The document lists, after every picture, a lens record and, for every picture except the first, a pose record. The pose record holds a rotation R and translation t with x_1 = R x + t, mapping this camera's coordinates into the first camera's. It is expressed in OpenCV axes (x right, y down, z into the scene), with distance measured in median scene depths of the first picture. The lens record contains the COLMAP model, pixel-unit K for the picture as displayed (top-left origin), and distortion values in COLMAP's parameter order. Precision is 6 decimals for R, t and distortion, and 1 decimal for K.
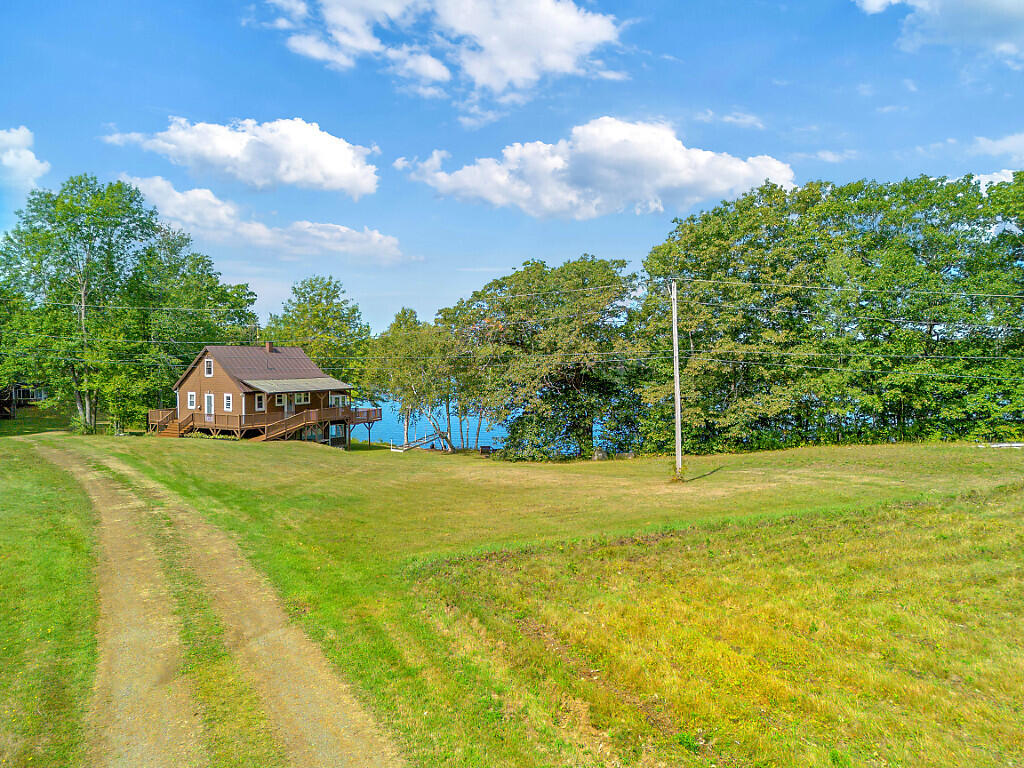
lens RADIAL K [[709.8, 0, 509.5], [0, 709.8, 385.6], [0, 0, 1]] dist [0.013262, 0.002309]
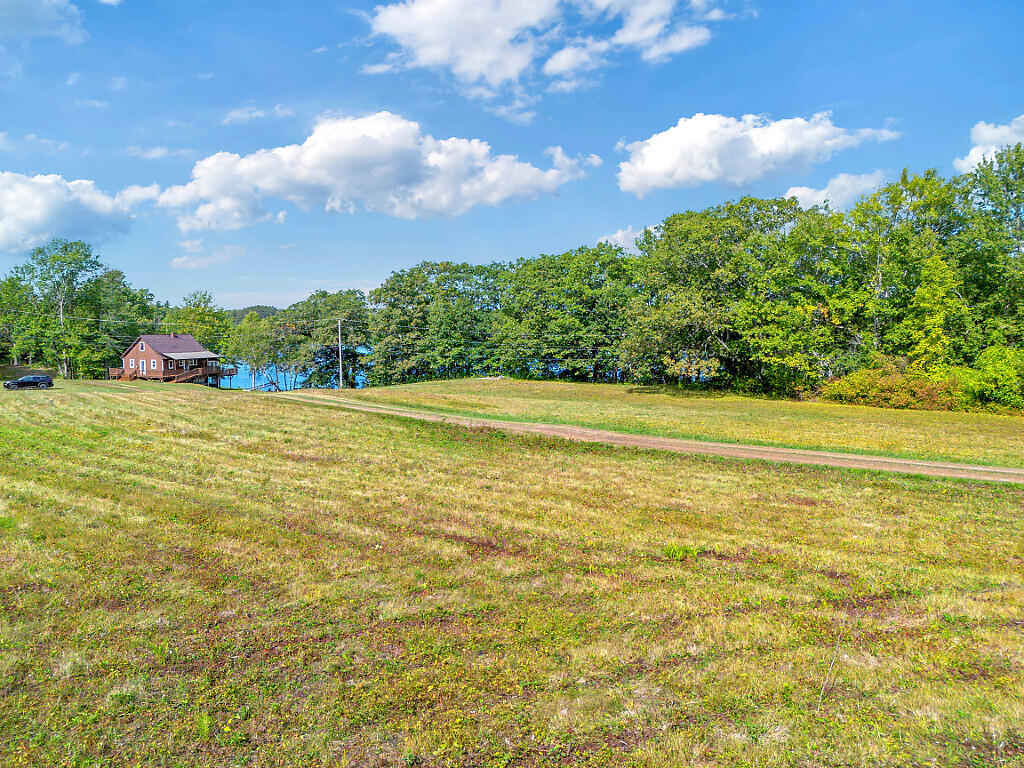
lens RADIAL K [[709.8, 0, 516.0], [0, 709.8, 381.3], [0, 0, 1]] dist [0.013262, 0.002309]
pose [[0.985835, -0.007170, 0.167564, 0.246374], [0.000230, 0.999143, 0.041400, -0.010465], [-0.167718, -0.040775, 0.984991, -1.043263]]
